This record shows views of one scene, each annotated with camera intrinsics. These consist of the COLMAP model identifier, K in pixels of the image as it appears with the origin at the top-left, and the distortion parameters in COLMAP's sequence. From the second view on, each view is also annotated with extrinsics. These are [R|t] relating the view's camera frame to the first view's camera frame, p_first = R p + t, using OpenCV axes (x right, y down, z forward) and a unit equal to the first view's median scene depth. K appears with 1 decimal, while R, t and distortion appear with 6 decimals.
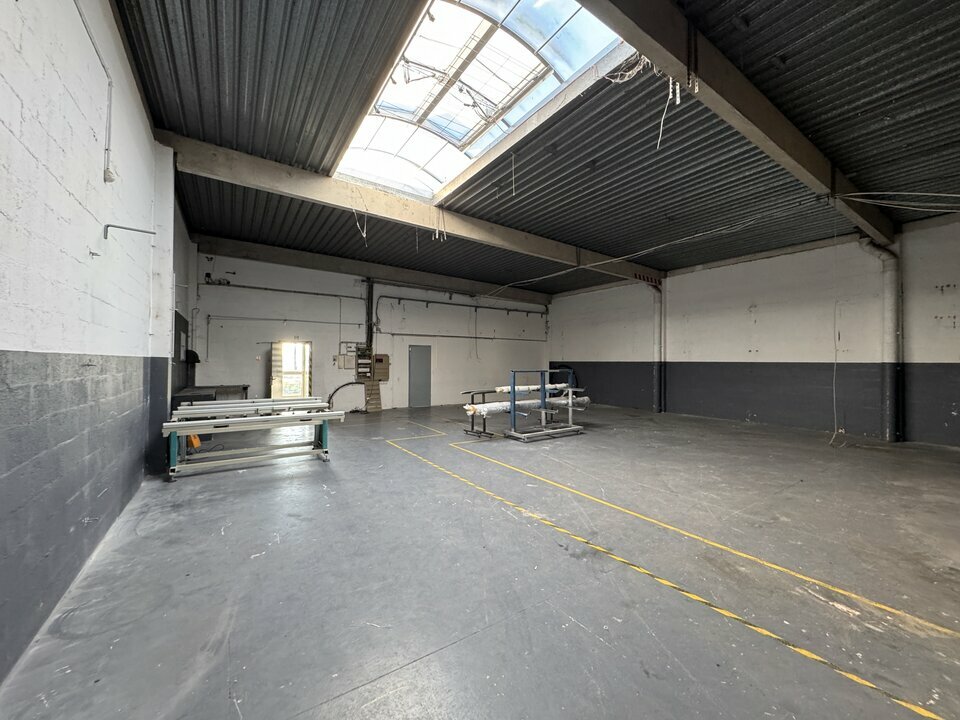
lens RADIAL K [[382.5, 0, 482.2], [0, 382.5, 356.8], [0, 0, 1]] dist [-0.000962, 0.000001]
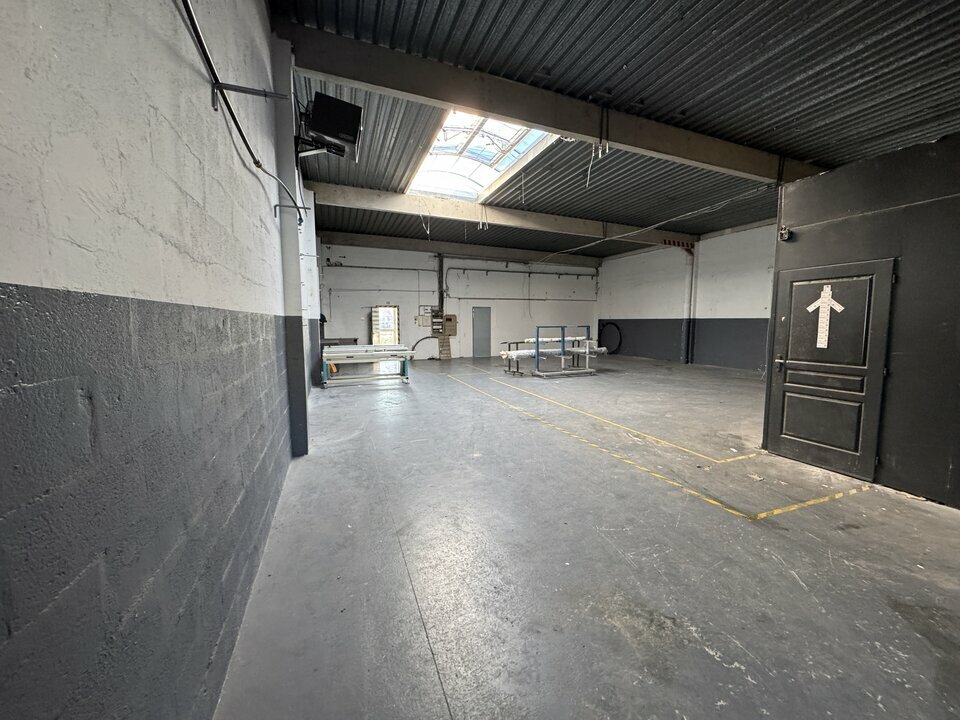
lens RADIAL K [[358.4, 0, 477.8], [0, 358.4, 353.8], [0, 0, 1]] dist [-0.001373, -0.000113]
pose [[0.977485, 0.011601, -0.210683, 0.112943], [0.010746, 0.994455, 0.104616, -0.001446], [0.210729, -0.104525, 0.971940, -0.220556]]
